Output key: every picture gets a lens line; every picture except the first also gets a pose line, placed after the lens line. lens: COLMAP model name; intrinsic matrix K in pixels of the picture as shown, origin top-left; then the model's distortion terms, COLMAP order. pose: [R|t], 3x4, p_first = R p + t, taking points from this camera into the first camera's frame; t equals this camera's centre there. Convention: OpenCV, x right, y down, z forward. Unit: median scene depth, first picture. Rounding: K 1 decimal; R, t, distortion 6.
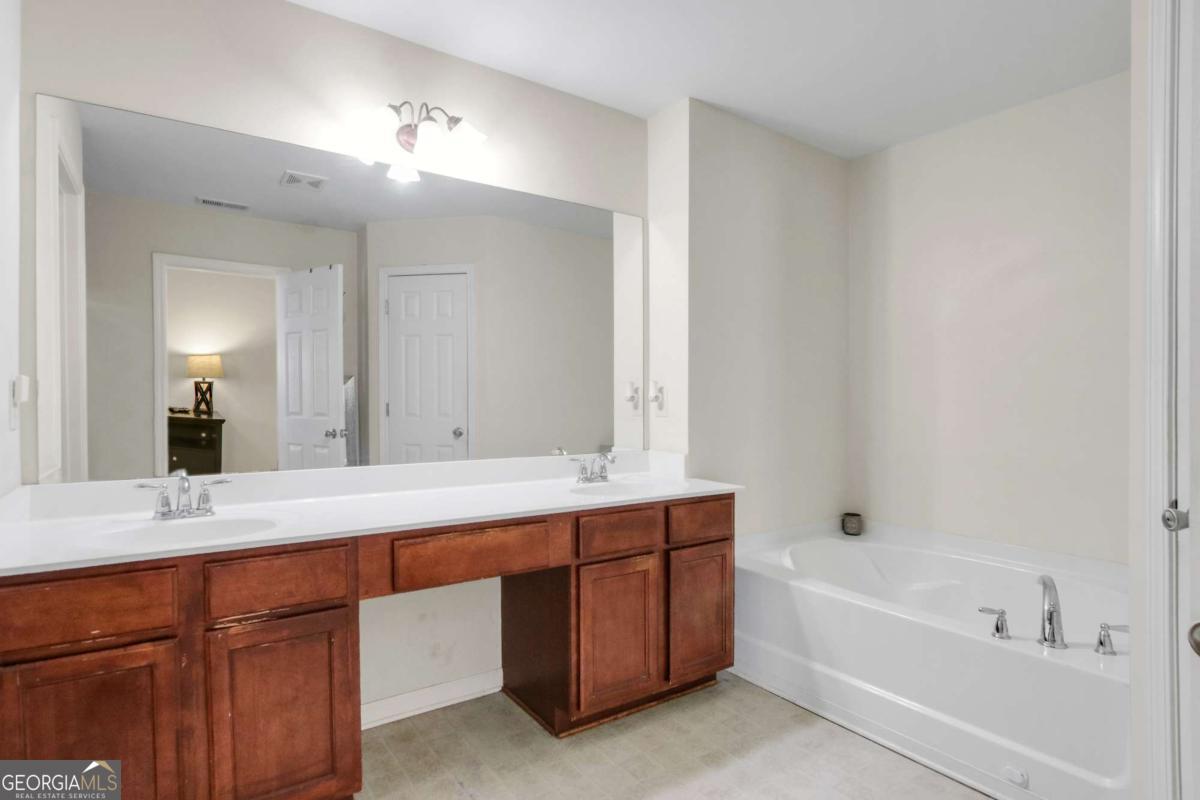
lens RADIAL K [[618.4, 0, 600.0], [0, 618.4, 400.0], [0, 0, 1]] dist [-0.038388, -0.000184]
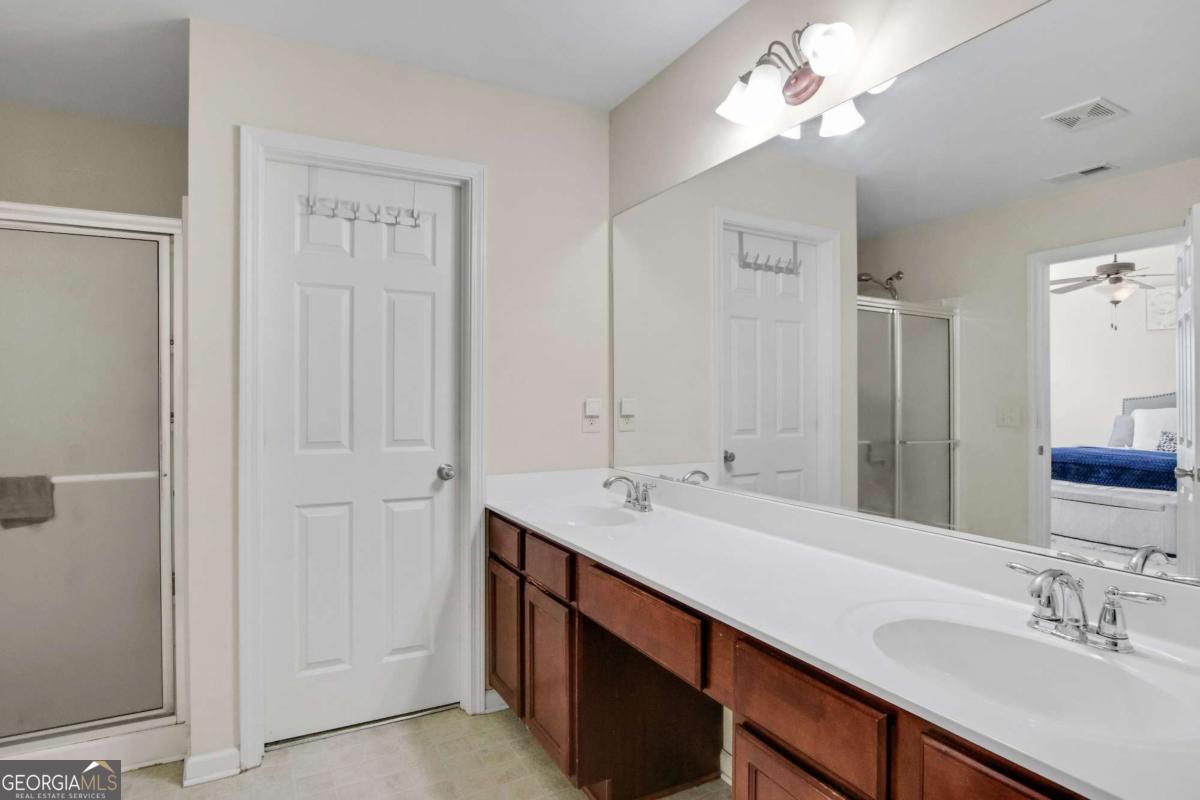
lens RADIAL K [[618.4, 0, 600.0], [0, 618.4, 400.0], [0, 0, 1]] dist [-0.038388, -0.000184]
pose [[-0.108197, 0.001071, -0.994129, 0.490863], [-0.001878, 0.999997, 0.001282, -0.027445], [0.994128, 0.002006, -0.108194, 0.848581]]
